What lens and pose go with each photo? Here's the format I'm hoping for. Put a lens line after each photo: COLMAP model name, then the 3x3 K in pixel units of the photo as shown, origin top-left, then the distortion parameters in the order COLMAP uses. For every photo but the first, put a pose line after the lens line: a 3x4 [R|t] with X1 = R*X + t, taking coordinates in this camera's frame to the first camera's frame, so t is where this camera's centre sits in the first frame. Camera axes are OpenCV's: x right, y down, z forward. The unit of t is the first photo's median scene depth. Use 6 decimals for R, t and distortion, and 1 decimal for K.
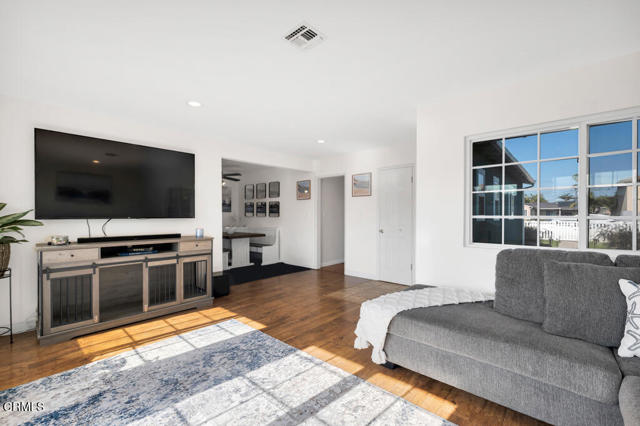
lens RADIAL K [[277.4, 0, 316.3], [0, 277.4, 219.3], [0, 0, 1]] dist [-0.000439, -0.000011]
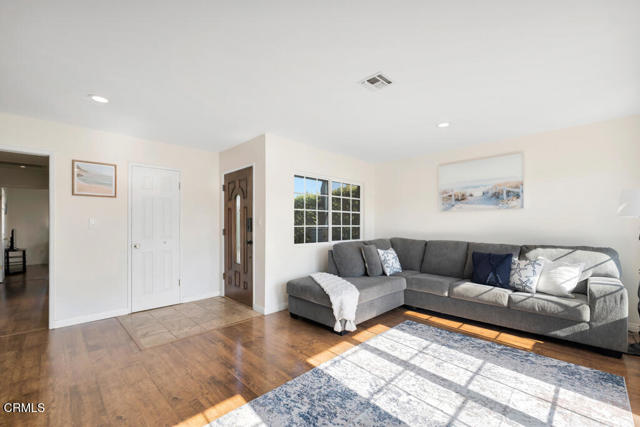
lens RADIAL K [[277.4, 0, 316.3], [0, 277.4, 219.8], [0, 0, 1]] dist [-0.000439, -0.000011]
pose [[0.032960, 0.019142, 0.999273, -1.129640], [0.016472, 0.999670, -0.019693, -0.014457], [-0.999321, 0.017109, 0.032634, 1.067004]]
